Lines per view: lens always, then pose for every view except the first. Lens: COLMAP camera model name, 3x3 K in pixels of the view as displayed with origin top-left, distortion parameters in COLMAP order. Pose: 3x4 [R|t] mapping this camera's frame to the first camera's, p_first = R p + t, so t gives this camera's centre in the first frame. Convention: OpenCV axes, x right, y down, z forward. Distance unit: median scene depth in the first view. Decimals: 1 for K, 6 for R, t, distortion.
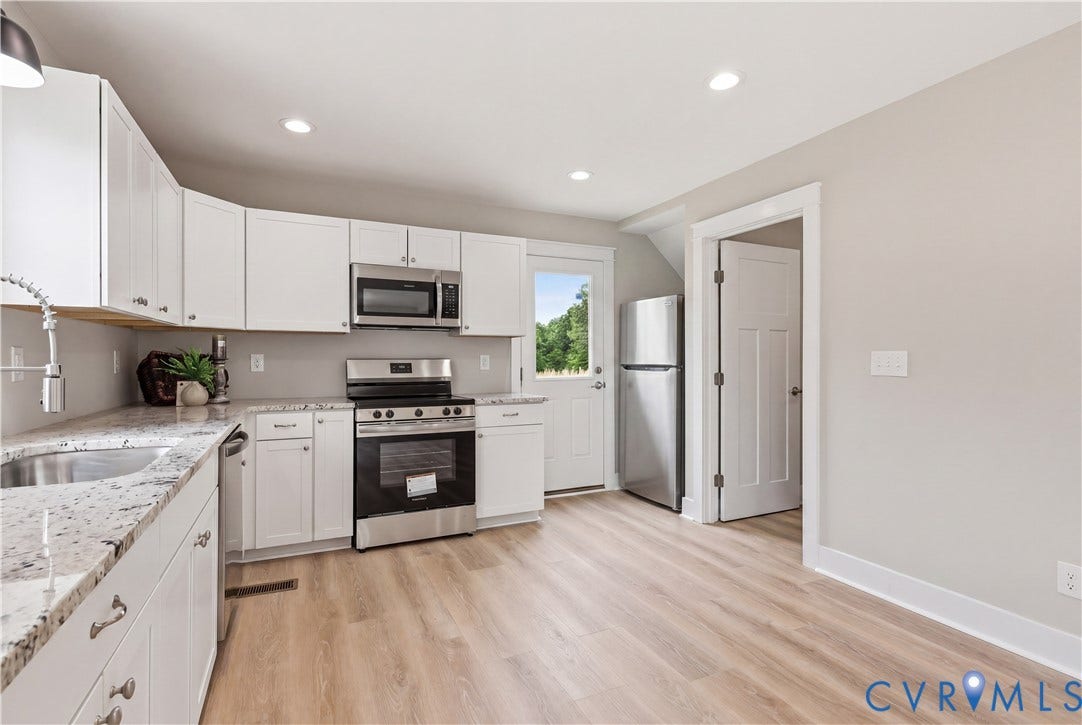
lens RADIAL K [[513.9, 0, 541.0], [0, 513.9, 362.5], [0, 0, 1]] dist [-0.004661, -0.000297]
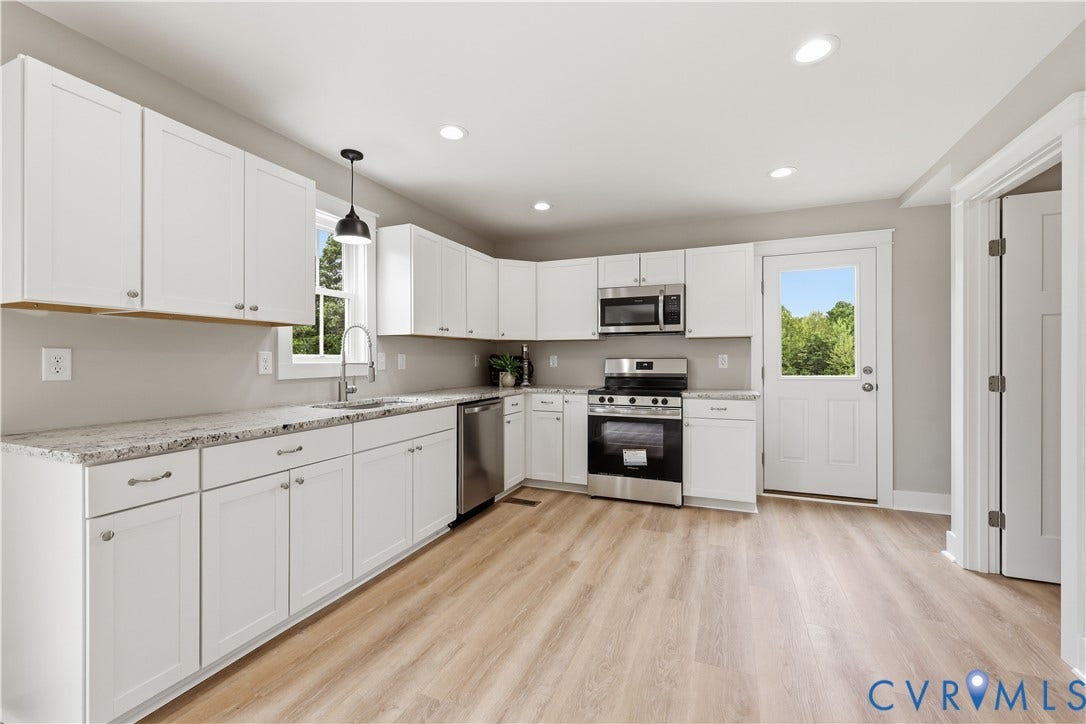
lens RADIAL K [[449.2, 0, 543.0], [0, 449.2, 362.0], [0, 0, 1]] dist [0.000359, 0.000052]
pose [[0.674489, 0.002124, -0.738282, 0.414690], [-0.001451, 0.999998, 0.001550, 0.000692], [0.738284, 0.000026, 0.674490, 0.077195]]
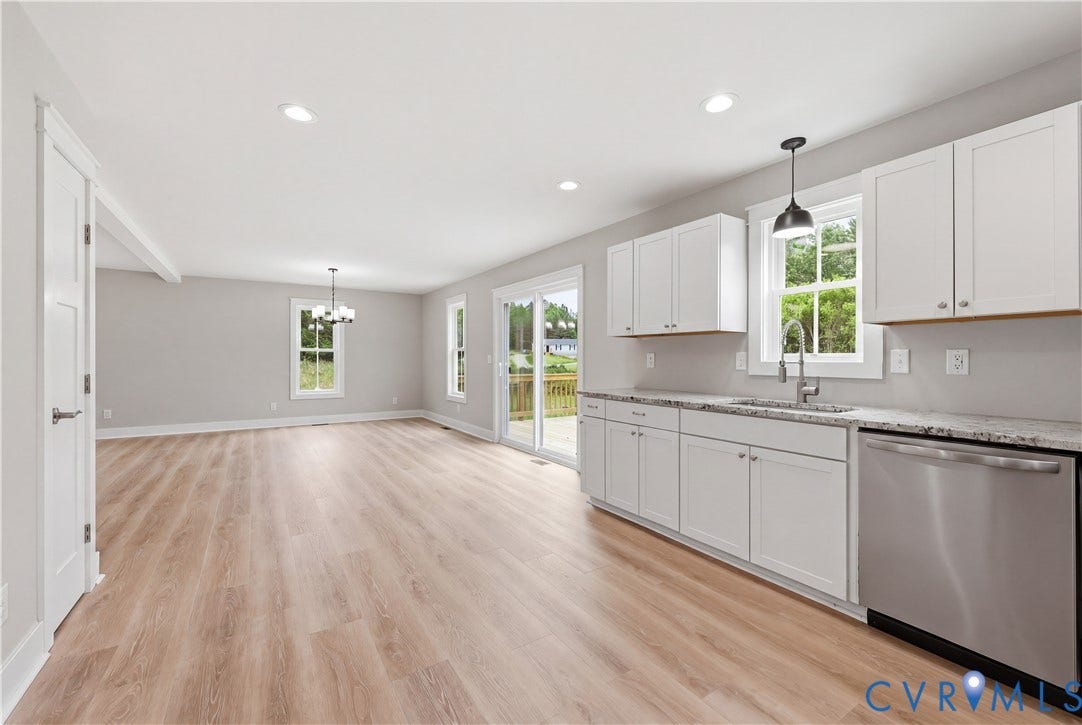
lens RADIAL K [[447.5, 0, 541.0], [0, 447.5, 362.5], [0, 0, 1]] dist [0.000359, 0.000052]
pose [[-0.991819, -0.003016, -0.127618, 0.118593], [-0.004338, 0.999940, 0.010082, -0.000696], [0.127580, 0.010553, -0.991772, 1.050411]]
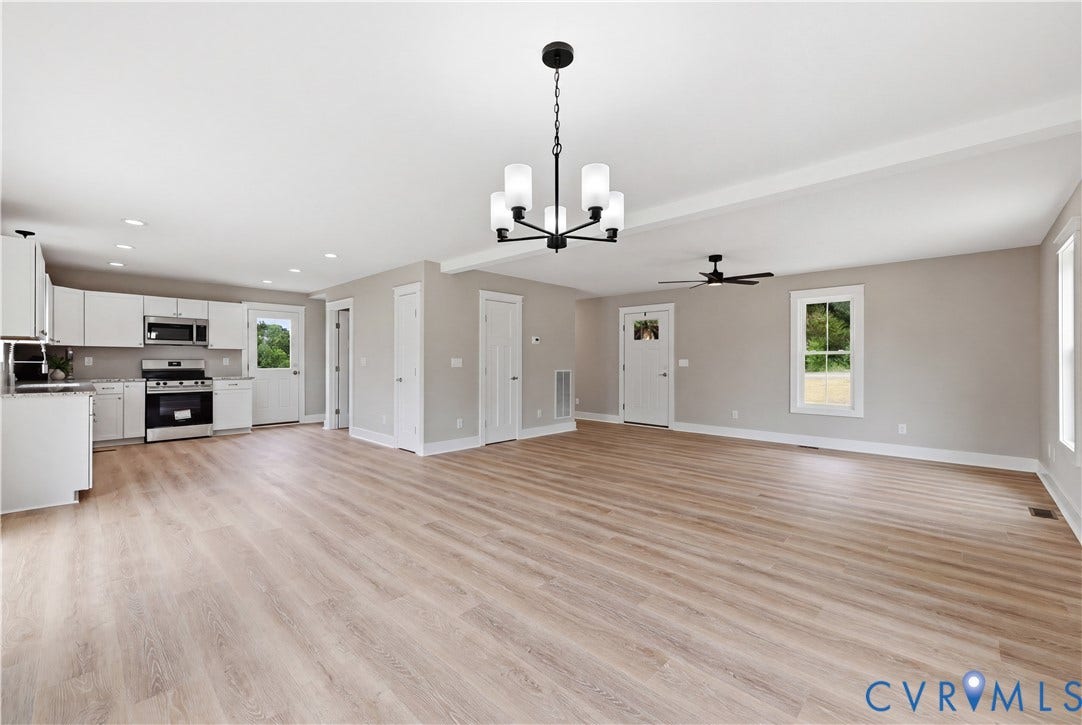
lens RADIAL K [[447.5, 0, 541.0], [0, 447.5, 362.5], [0, 0, 1]] dist [0.000359, 0.000052]
pose [[0.933395, 0.002679, 0.358841, 0.520047], [-0.002366, 0.999996, -0.001311, 0.004191], [-0.358843, 0.000375, 0.933398, -1.377829]]
